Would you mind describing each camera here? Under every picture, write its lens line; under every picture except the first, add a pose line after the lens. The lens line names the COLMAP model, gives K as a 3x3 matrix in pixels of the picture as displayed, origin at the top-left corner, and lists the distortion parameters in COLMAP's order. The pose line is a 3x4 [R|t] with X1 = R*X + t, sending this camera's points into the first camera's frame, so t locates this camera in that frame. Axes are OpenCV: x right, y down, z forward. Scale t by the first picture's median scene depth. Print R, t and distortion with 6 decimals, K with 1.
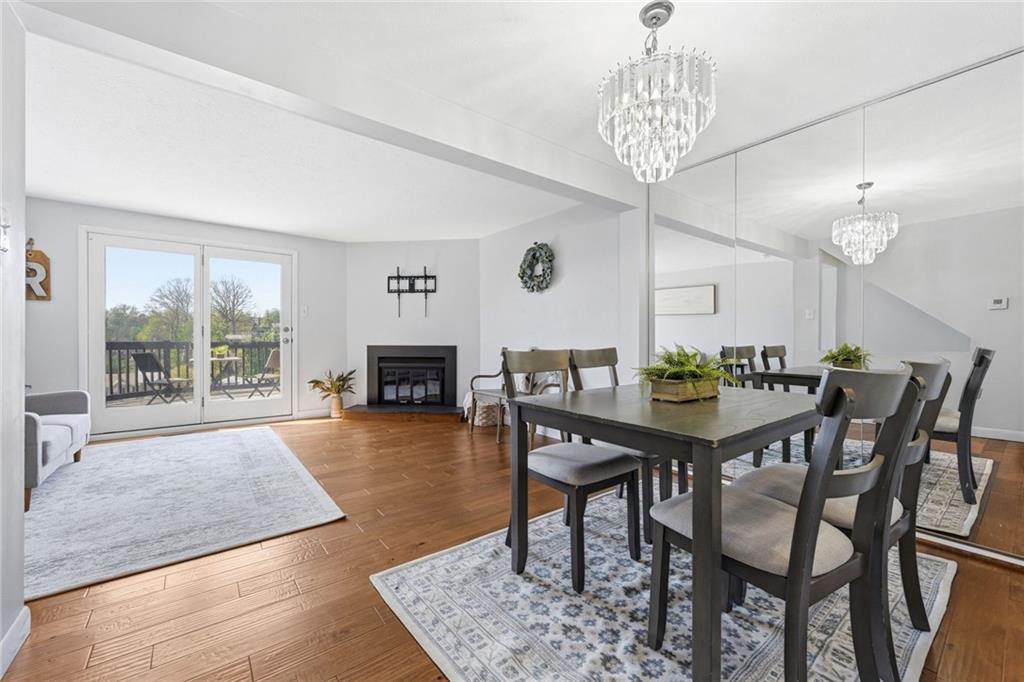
lens RADIAL K [[407.0, 0, 514.5], [0, 407.0, 339.4], [0, 0, 1]] dist [-0.001422, 0.000082]
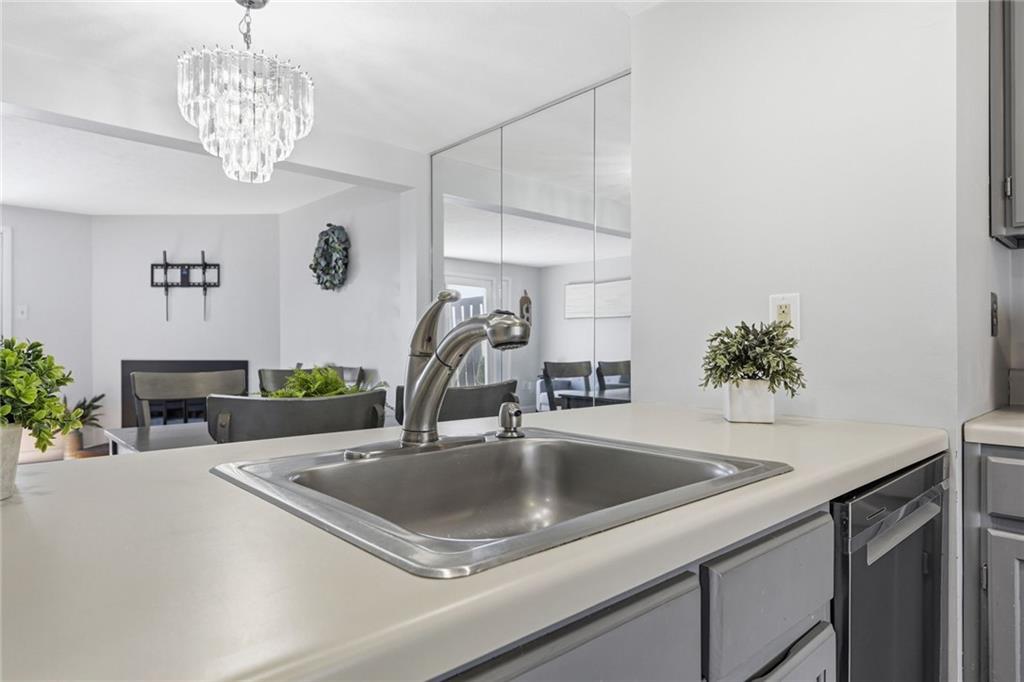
lens RADIAL K [[600.0, 0, 512.2], [0, 600.0, 344.8], [0, 0, 1]] dist [0.000771, -0.000623]
pose [[0.996969, -0.000831, 0.077795, 0.246386], [0.000888, 0.999999, -0.000703, -0.011122], [-0.077795, 0.000770, 0.996969, -0.106956]]
